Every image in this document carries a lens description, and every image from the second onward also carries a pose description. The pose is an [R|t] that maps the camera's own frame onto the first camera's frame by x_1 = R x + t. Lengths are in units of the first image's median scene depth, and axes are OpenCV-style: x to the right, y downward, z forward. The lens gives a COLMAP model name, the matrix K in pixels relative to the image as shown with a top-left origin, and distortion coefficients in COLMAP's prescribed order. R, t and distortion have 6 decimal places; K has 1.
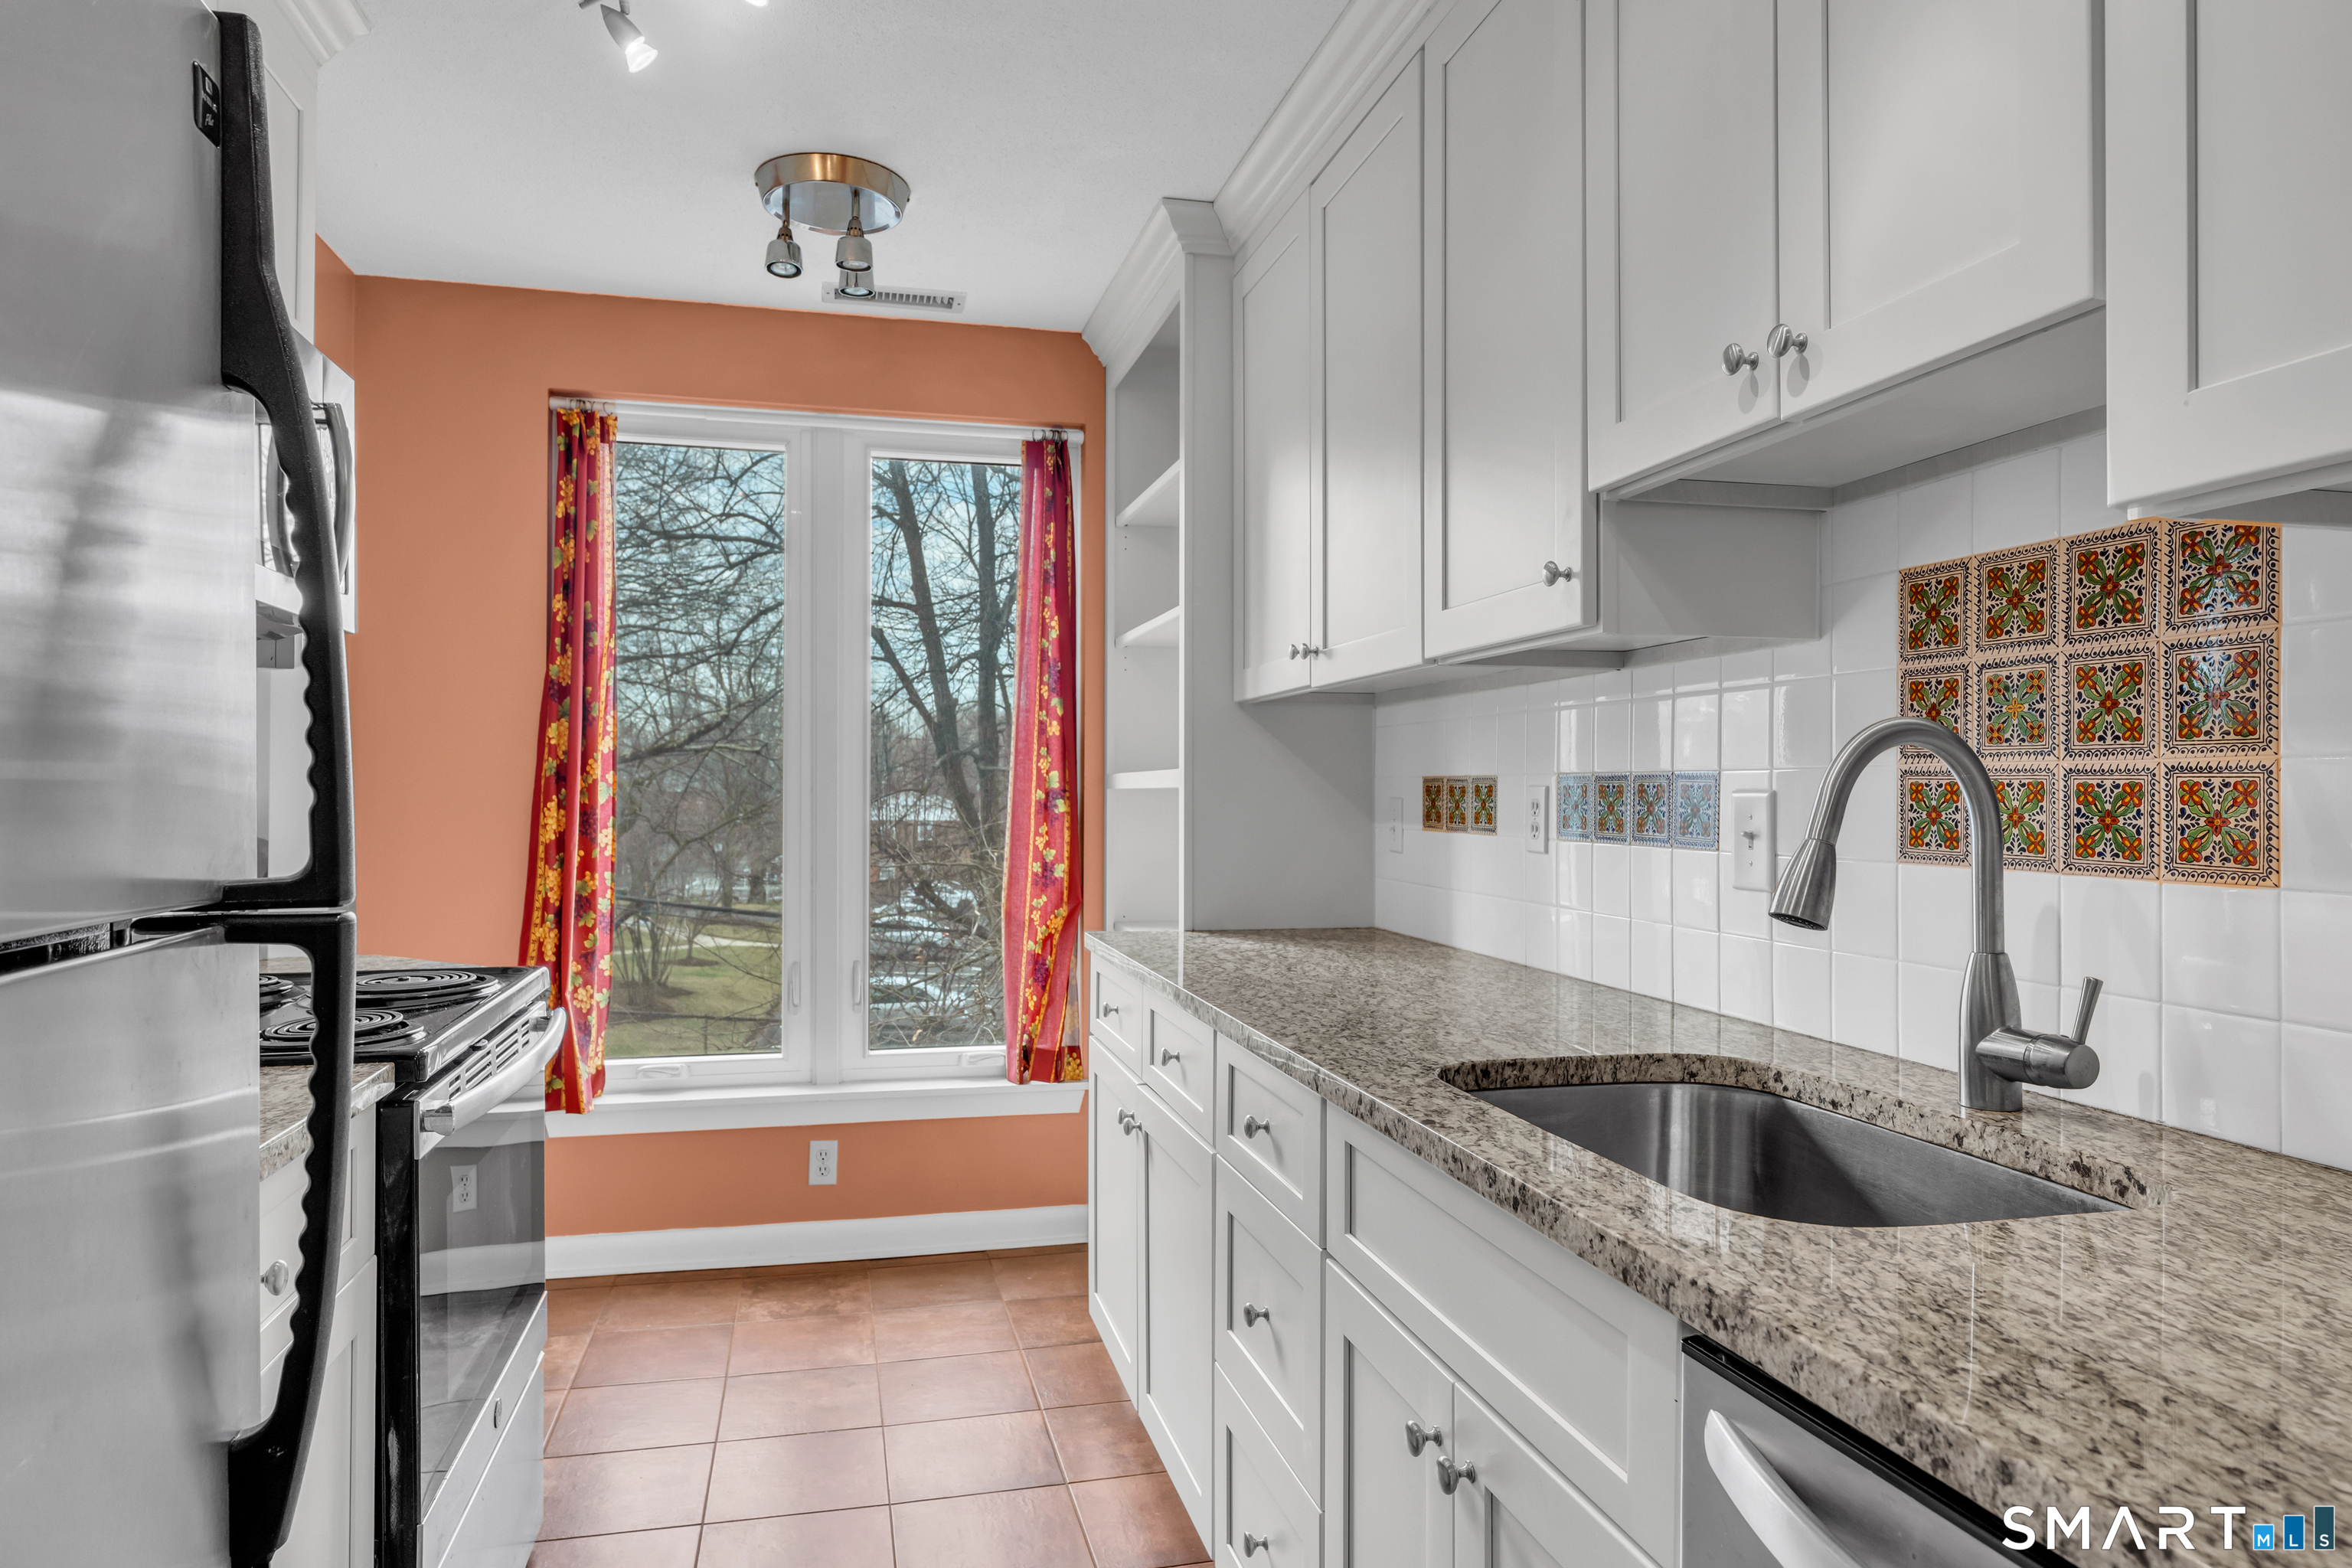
lens RADIAL K [[1434.6, 0, 1176.0], [0, 1434.6, 784.0], [0, 0, 1]] dist [-0.006541, -0.001114]
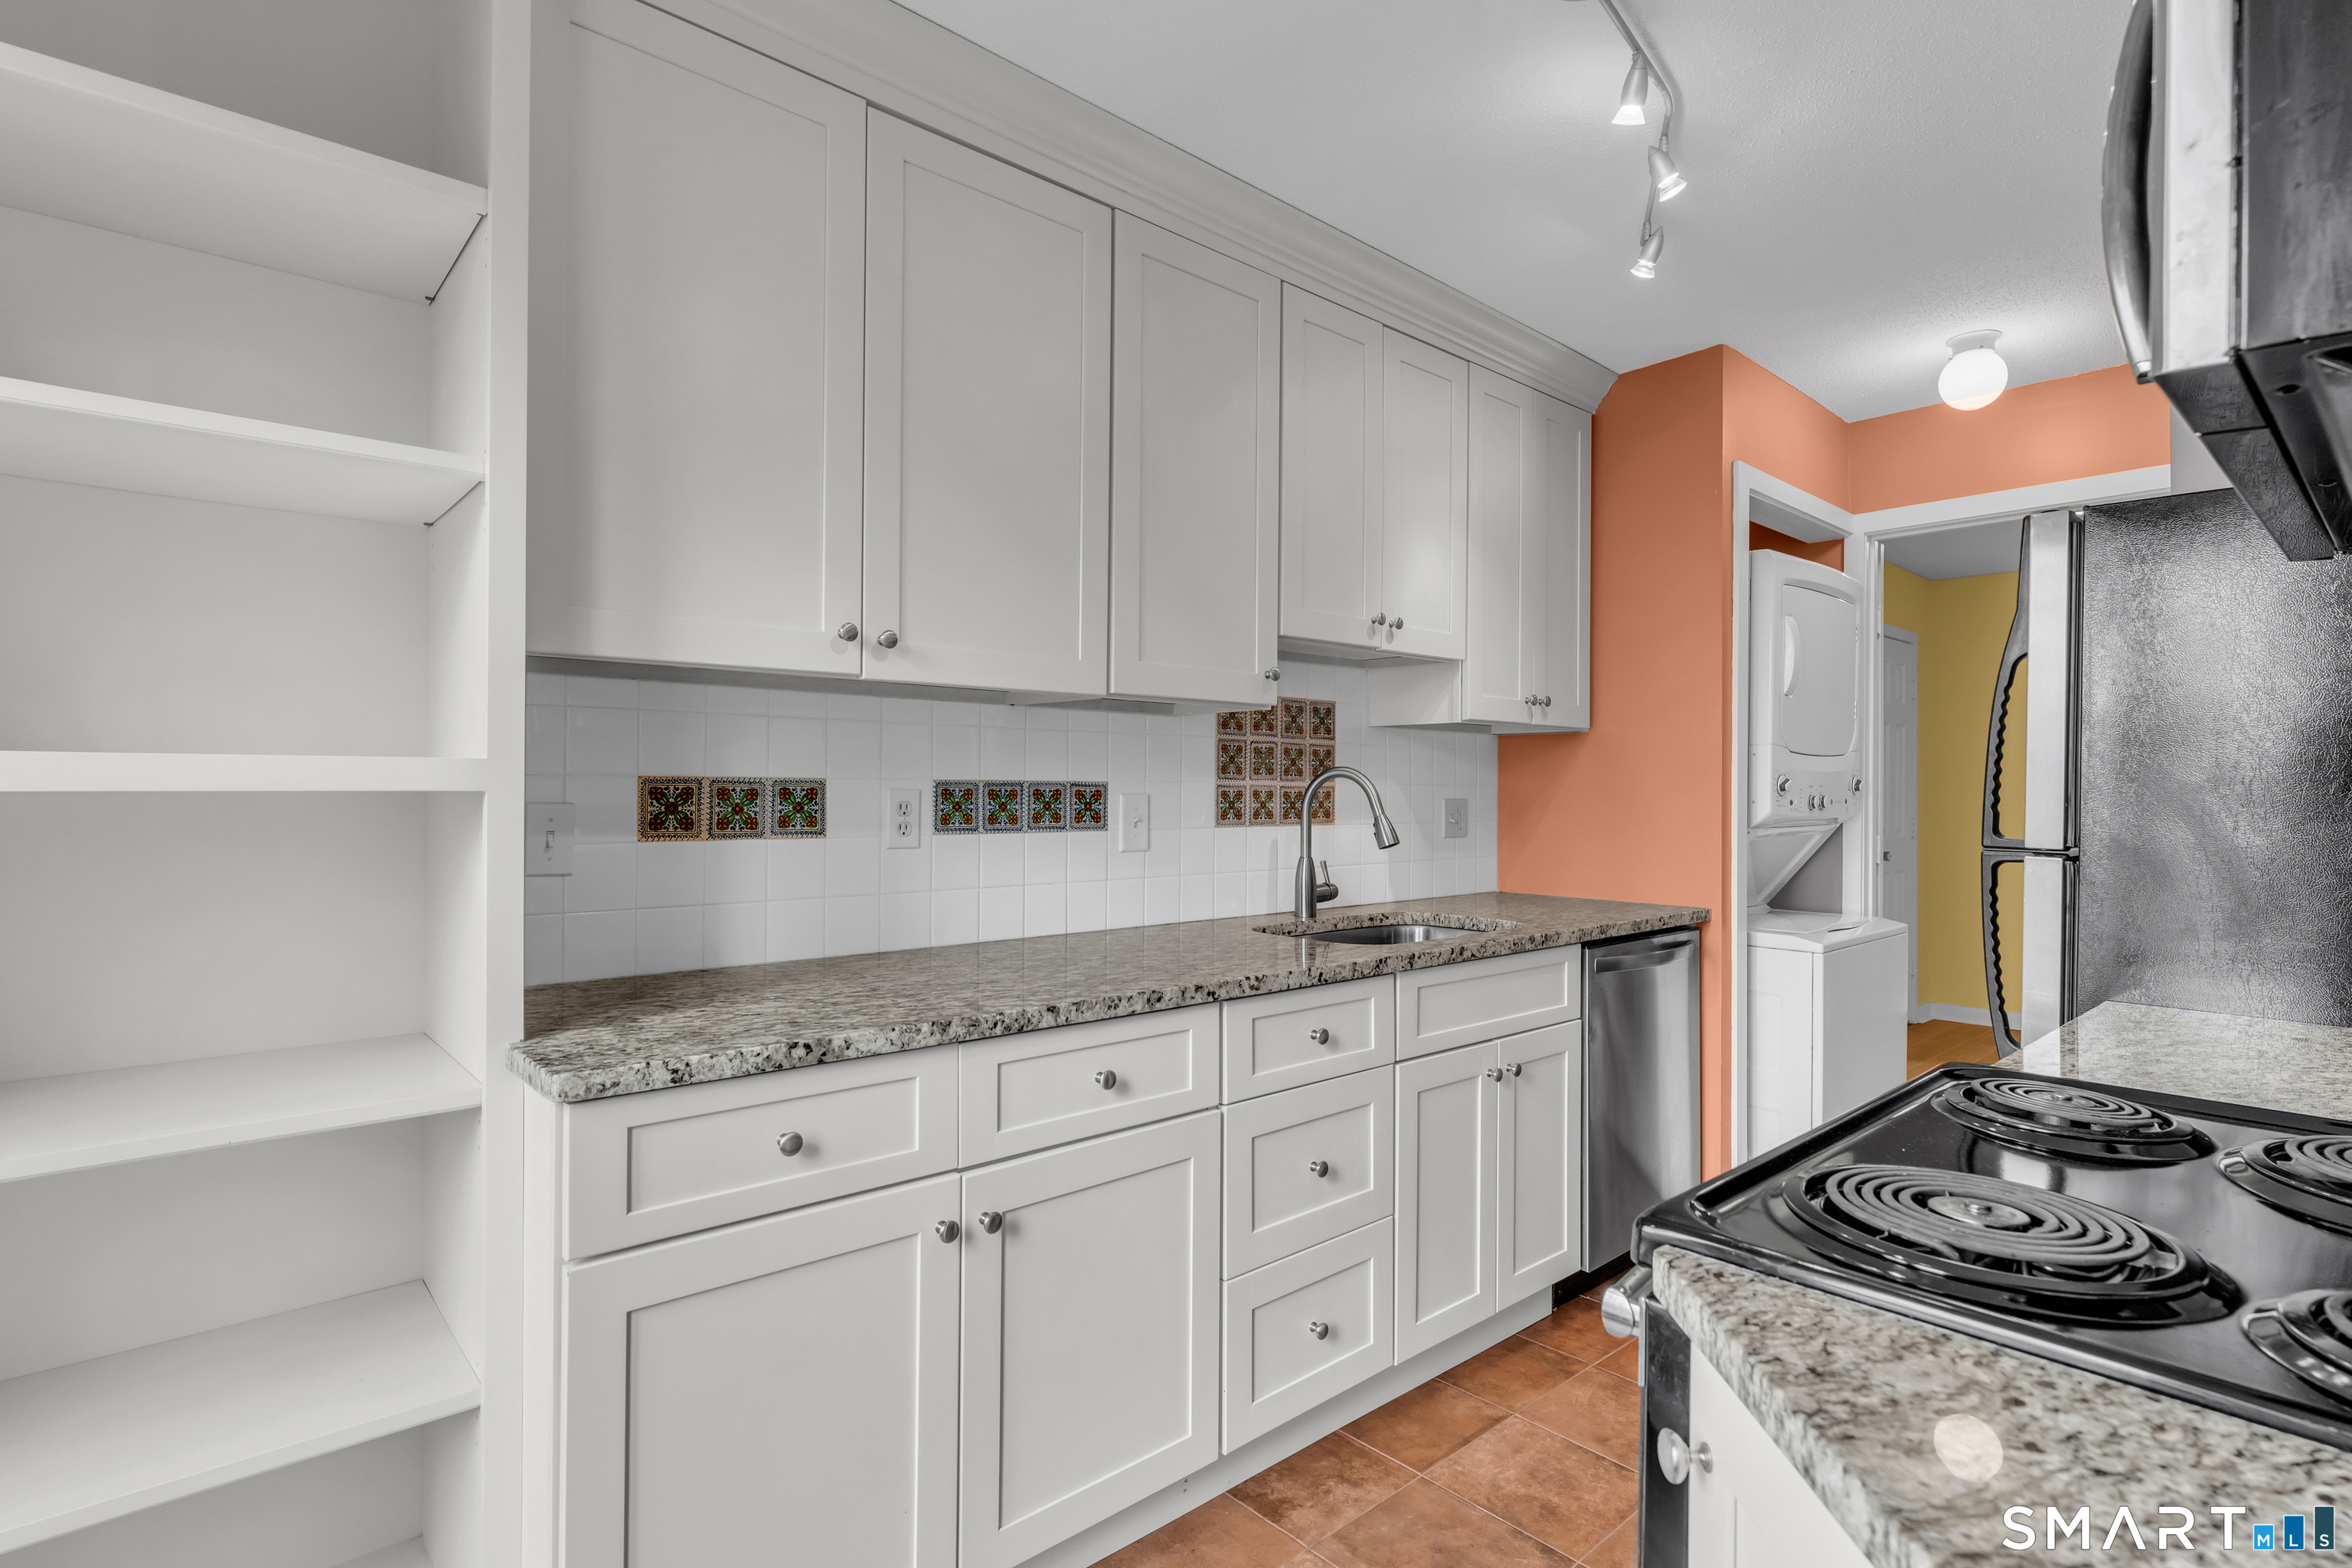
lens RADIAL K [[1184.4, 0, 1176.0], [0, 1184.4, 784.0], [0, 0, 1]] dist [-0.005072, -0.000726]
pose [[-0.479556, -0.002859, 0.877507, -0.443611], [-0.012062, 0.999922, -0.003334, -0.001647], [-0.877428, -0.012183, -0.479553, 0.827489]]
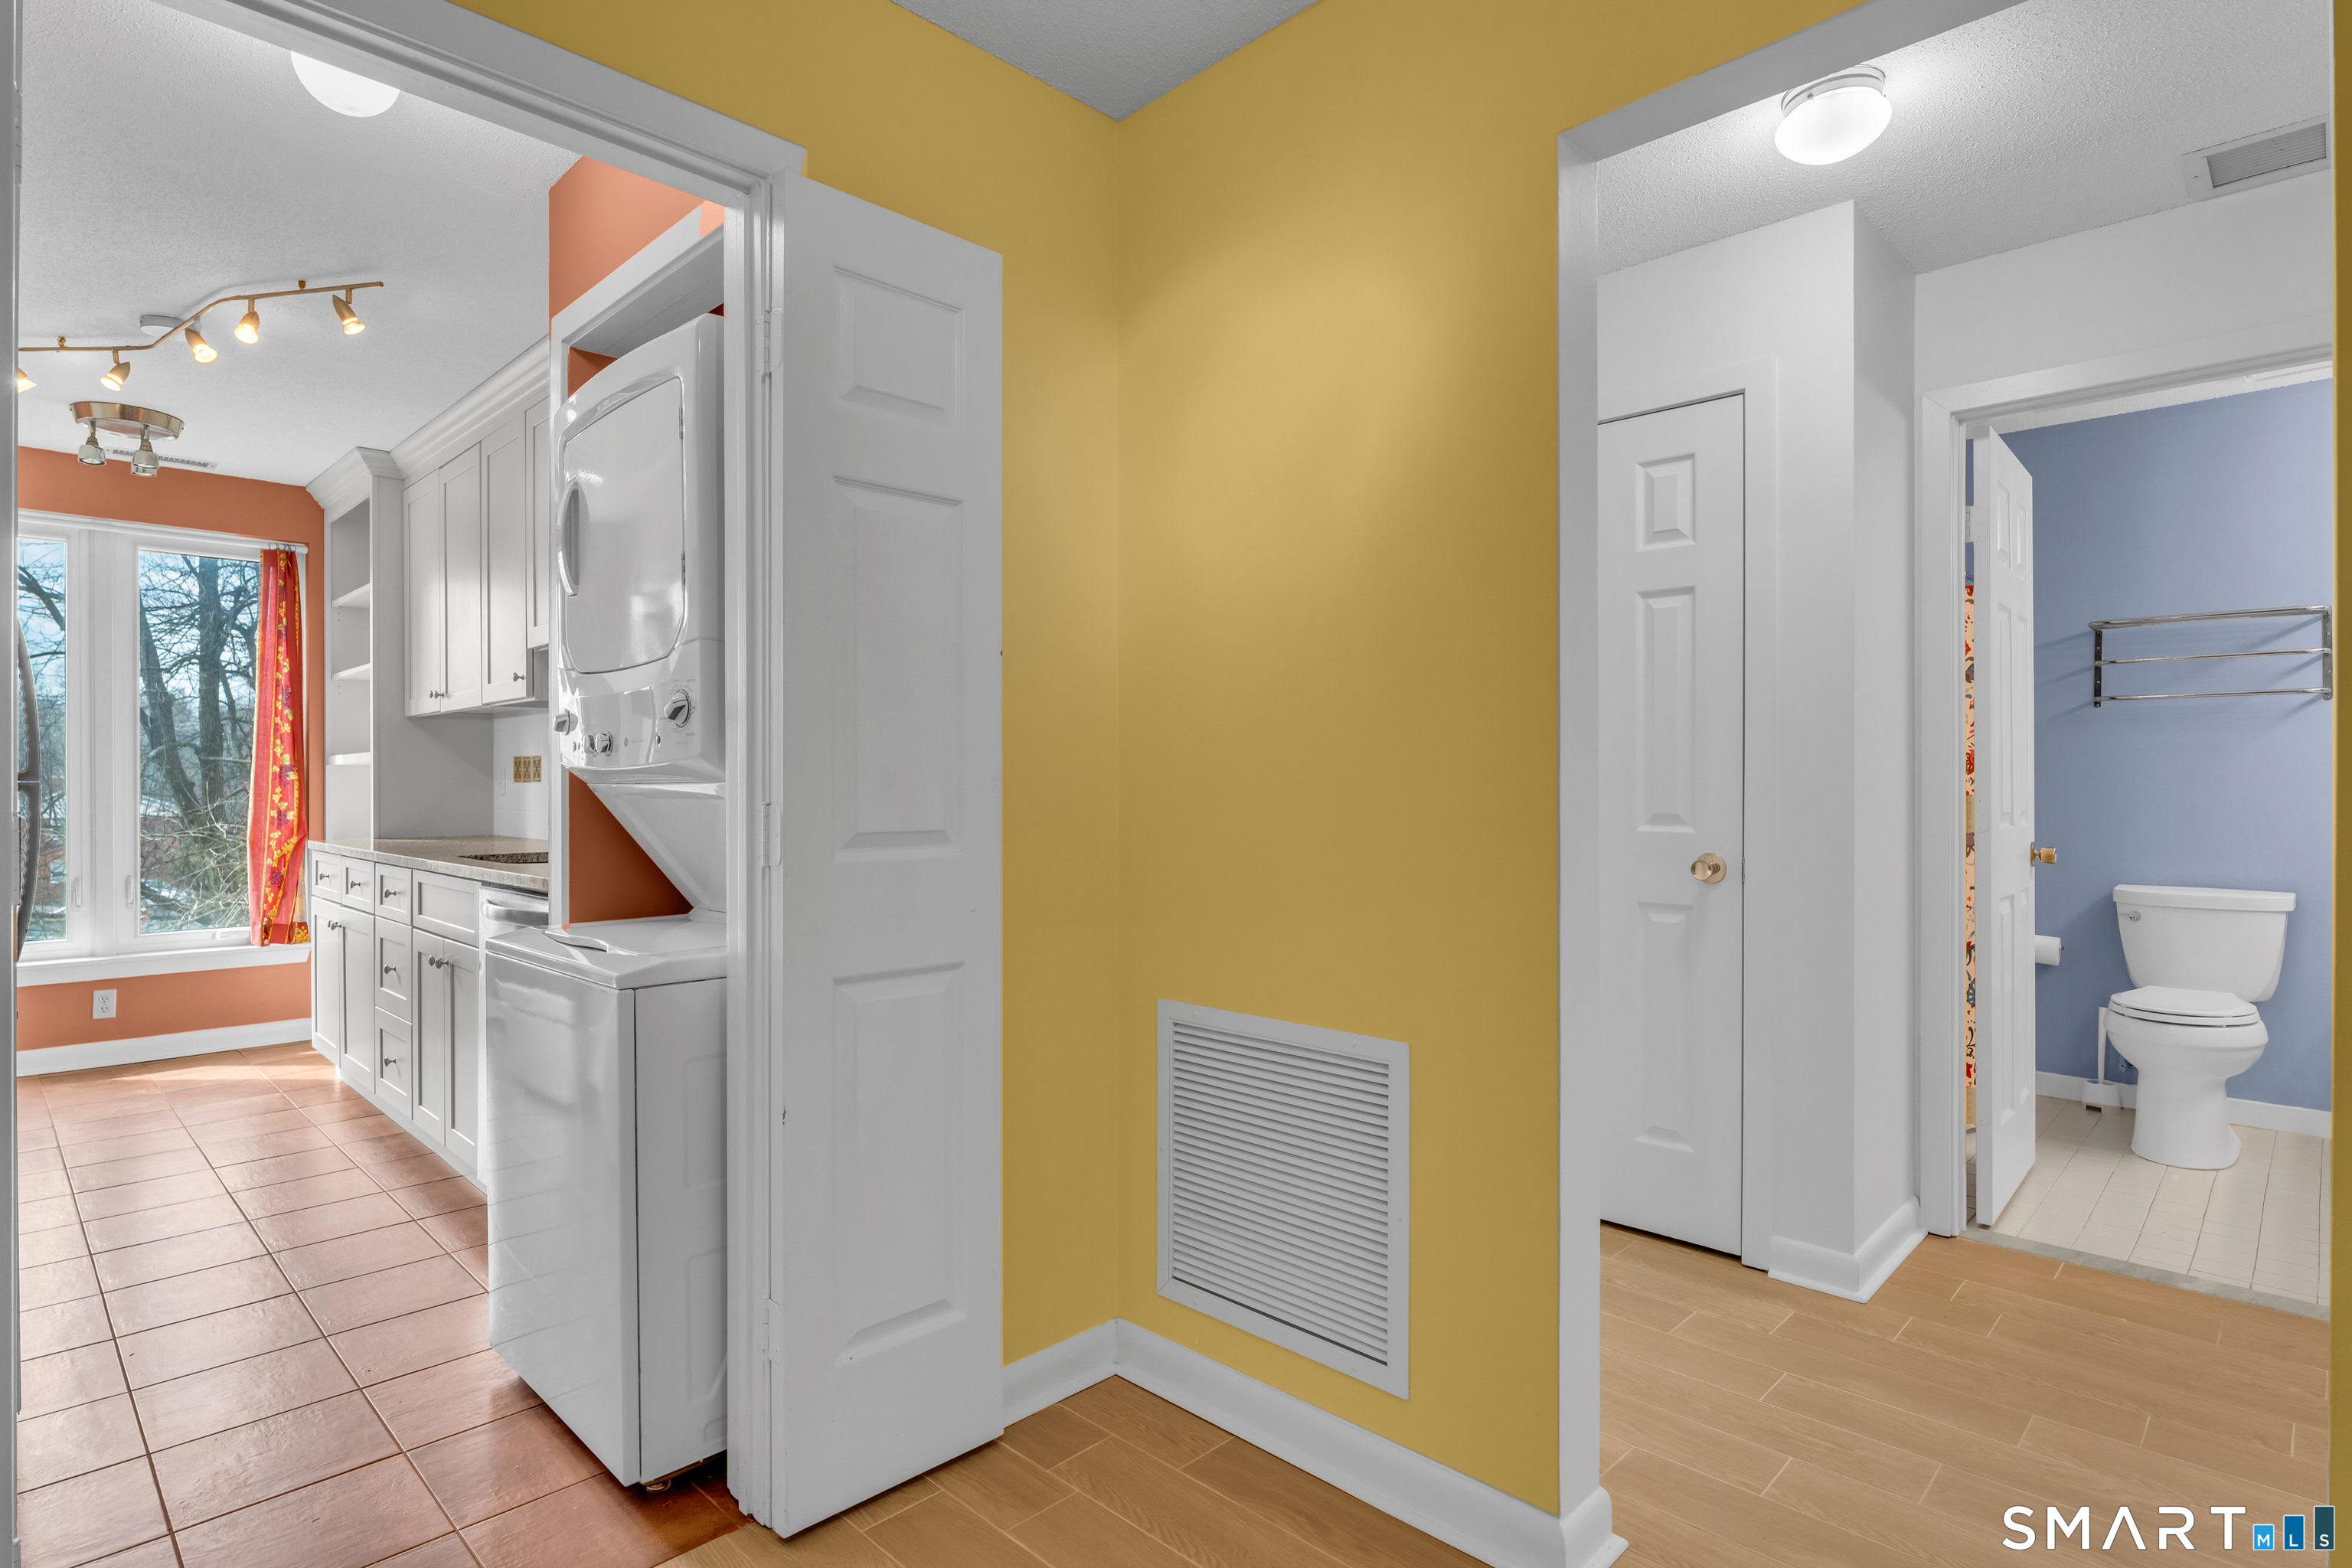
lens RADIAL K [[1184.4, 0, 1176.0], [0, 1184.4, 784.0], [0, 0, 1]] dist [-0.005072, -0.000726]
pose [[0.846260, -0.005100, 0.532746, 0.058408], [0.002366, 0.999980, 0.005816, 0.020399], [-0.532765, -0.003661, 0.846255, -0.708185]]
